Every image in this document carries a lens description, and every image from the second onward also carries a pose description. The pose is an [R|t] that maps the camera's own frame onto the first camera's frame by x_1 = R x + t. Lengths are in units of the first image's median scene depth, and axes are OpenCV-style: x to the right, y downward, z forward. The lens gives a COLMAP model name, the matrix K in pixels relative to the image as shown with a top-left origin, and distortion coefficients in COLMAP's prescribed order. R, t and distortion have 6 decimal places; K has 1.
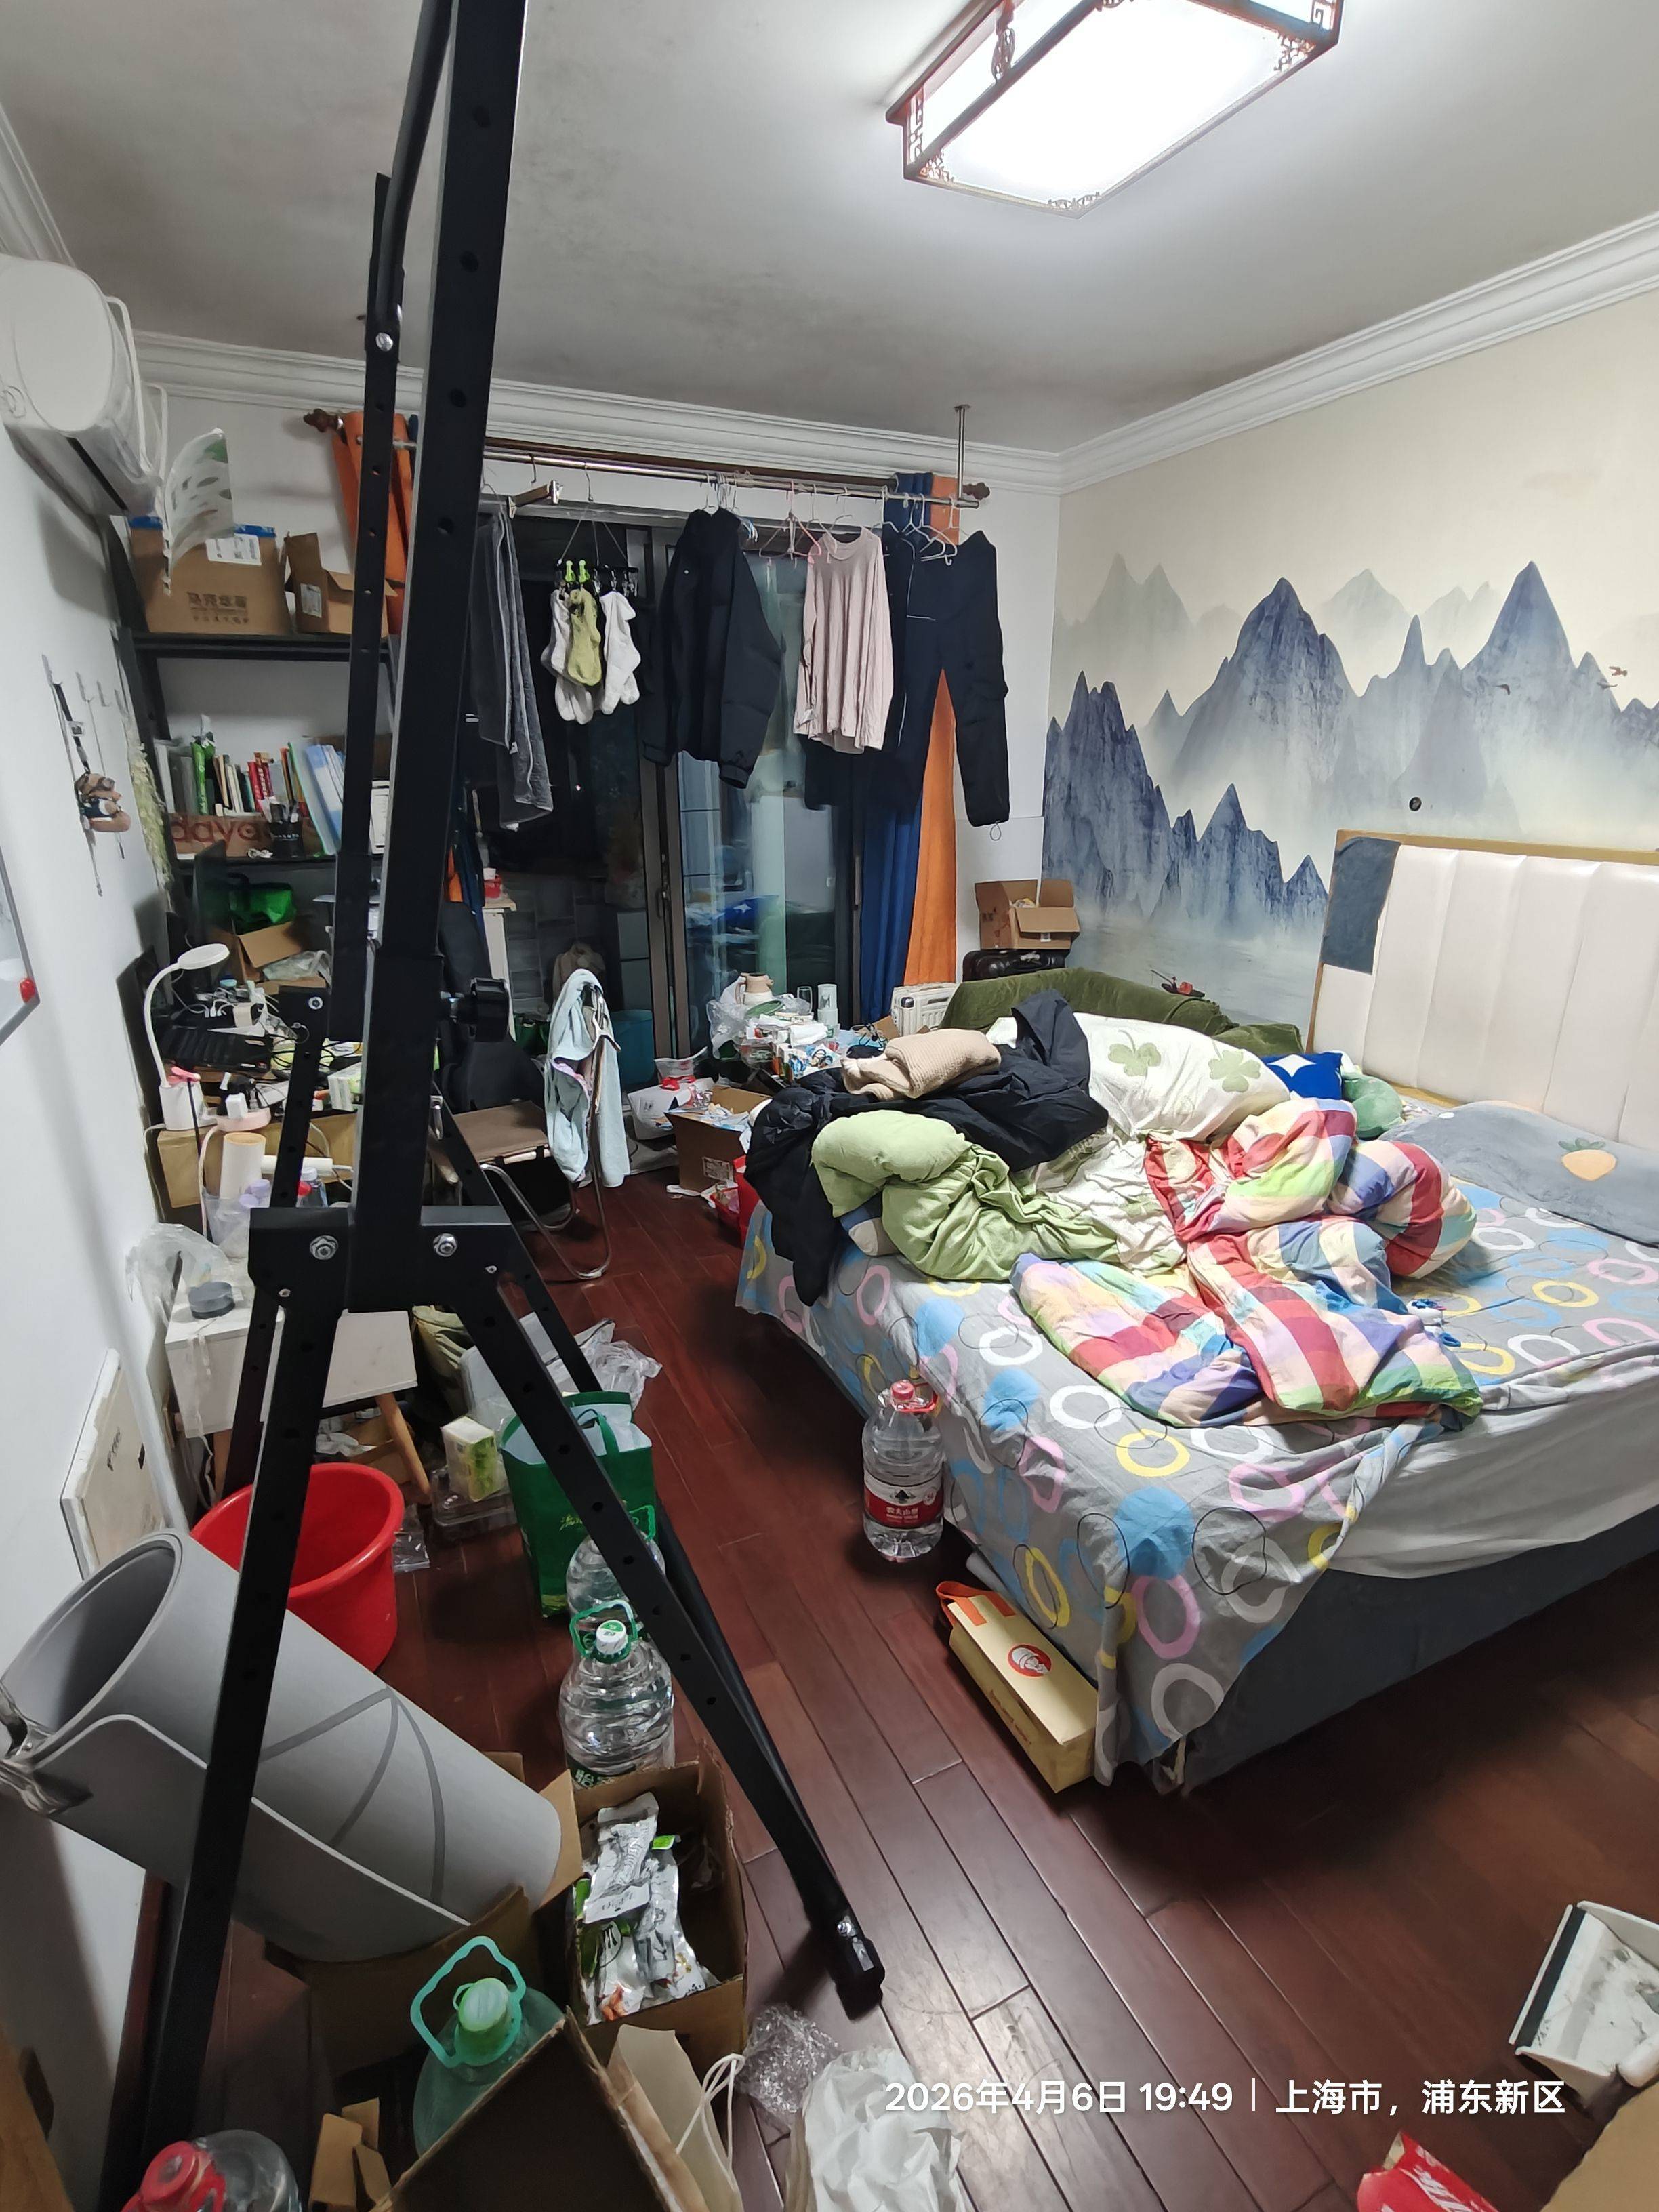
lens RADIAL K [[1053.2, 0, 826.1], [0, 1053.2, 1116.5], [0, 0, 1]] dist [0.002045, 0.000374]
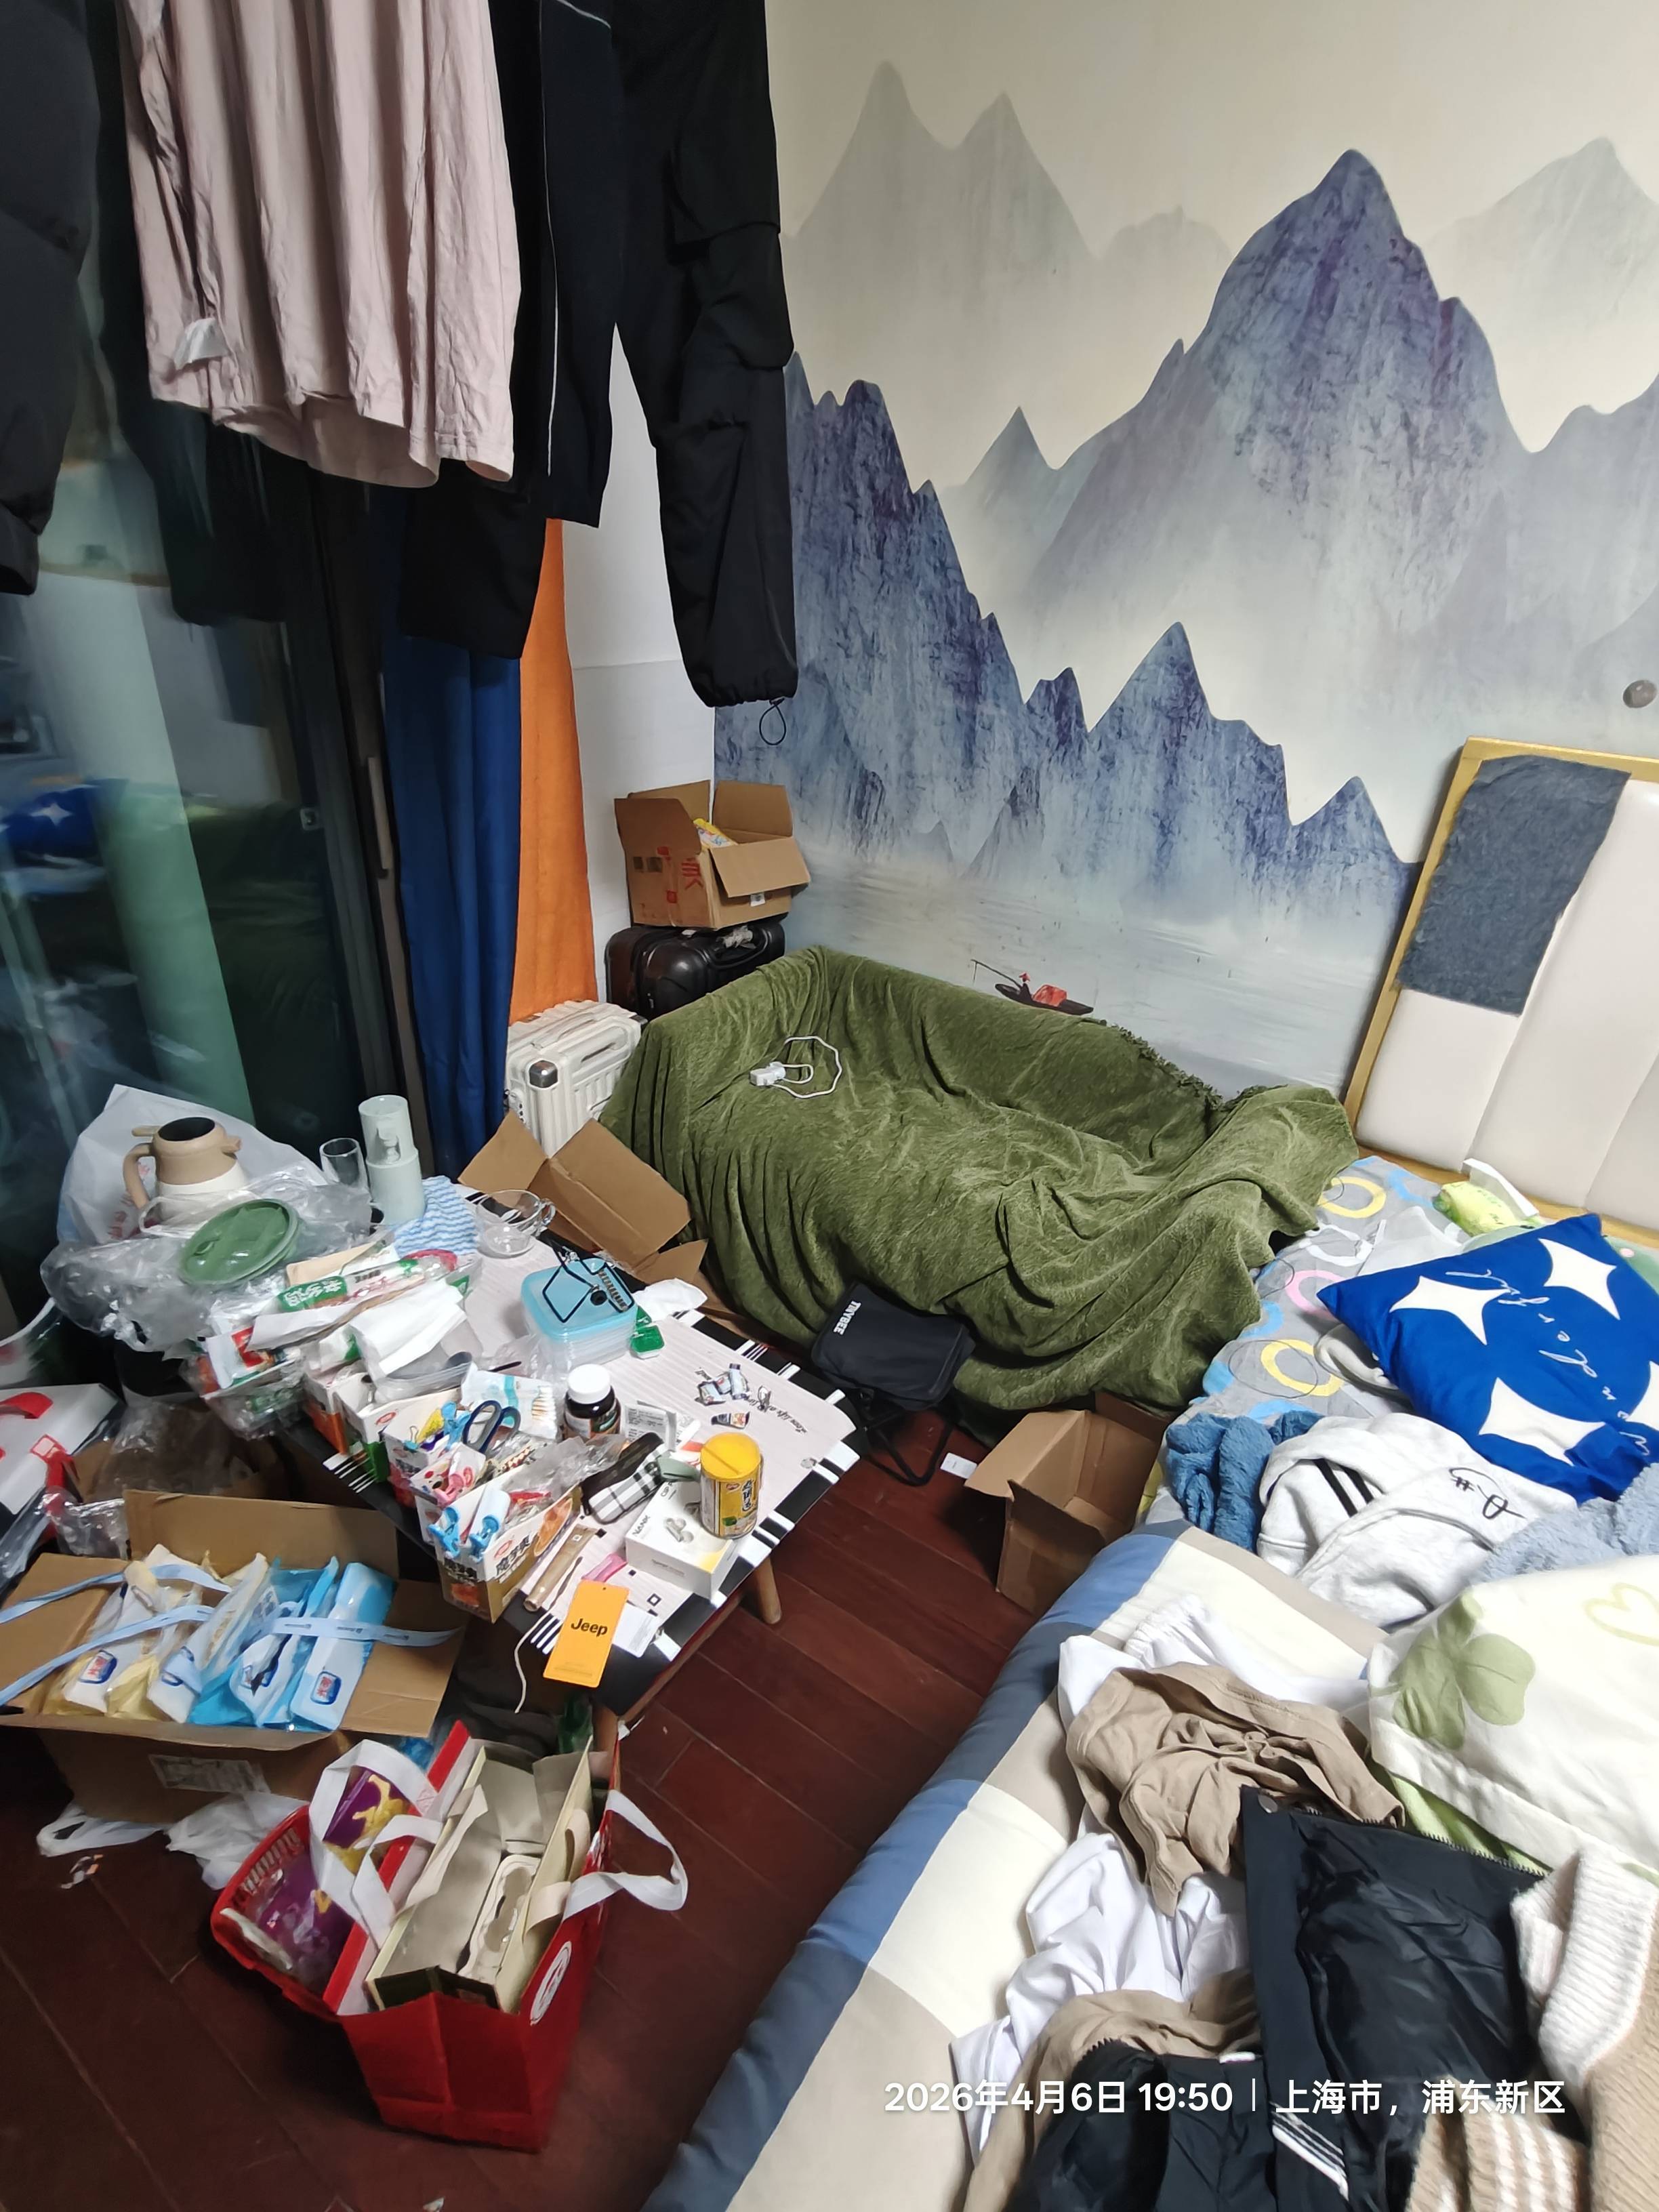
lens RADIAL K [[1053.2, 0, 826.1], [0, 1053.2, 1116.5], [0, 0, 1]] dist [0.002045, 0.000374]
pose [[0.856375, -0.190941, 0.479753, -0.051838], [0.105974, 0.974331, 0.198615, -0.195869], [-0.505362, -0.119248, 0.854628, 0.602231]]
